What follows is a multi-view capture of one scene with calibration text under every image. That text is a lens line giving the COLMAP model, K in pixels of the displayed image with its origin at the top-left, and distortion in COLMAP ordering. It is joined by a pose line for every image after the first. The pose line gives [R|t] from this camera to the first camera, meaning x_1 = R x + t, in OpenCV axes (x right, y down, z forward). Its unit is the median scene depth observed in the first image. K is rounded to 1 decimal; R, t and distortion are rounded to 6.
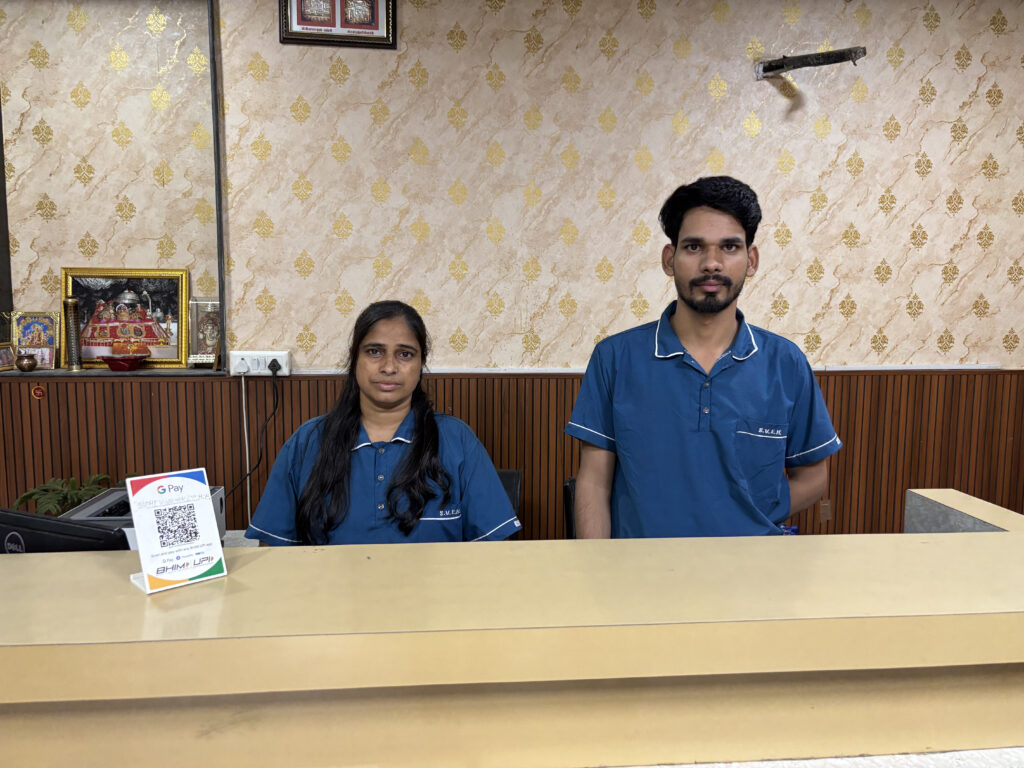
lens RADIAL K [[772.0, 0, 509.6], [0, 772.0, 371.0], [0, 0, 1]] dist [0.057472, 0.002388]
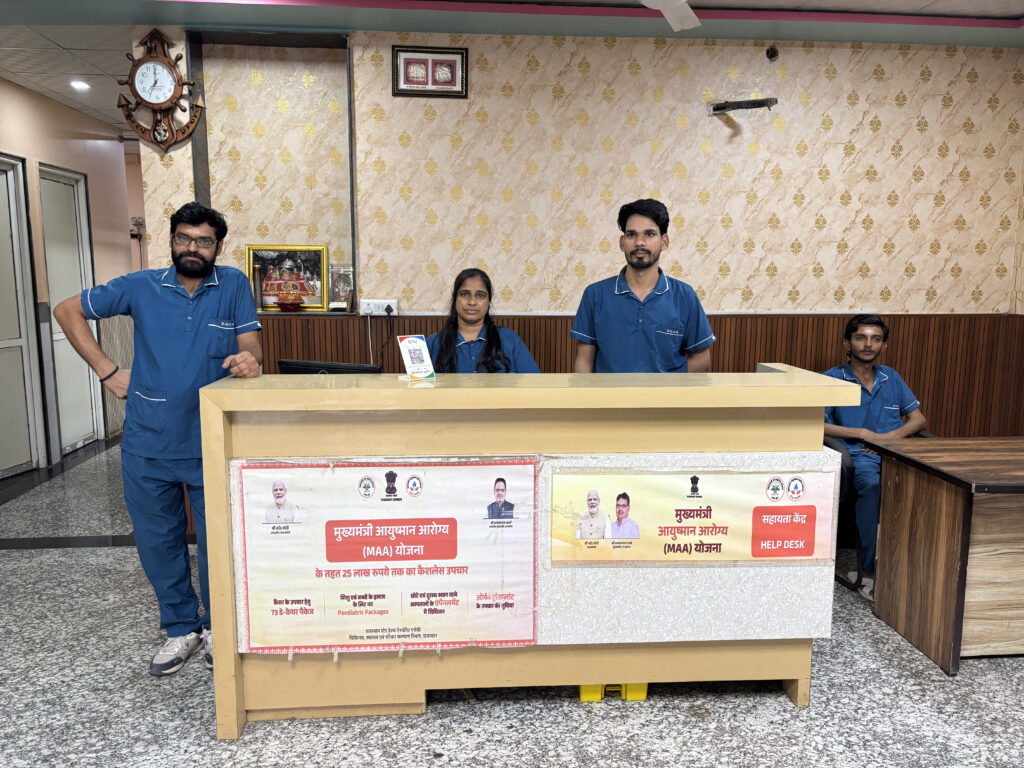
lens RADIAL K [[789.9, 0, 512.0], [0, 789.9, 384.0], [0, 0, 1]] dist [0.091942, -0.145567]
pose [[0.999809, 0.003564, -0.019203, -0.025983], [-0.002451, 0.998334, 0.057650, 0.048250], [0.019377, -0.057592, 0.998152, -0.548446]]
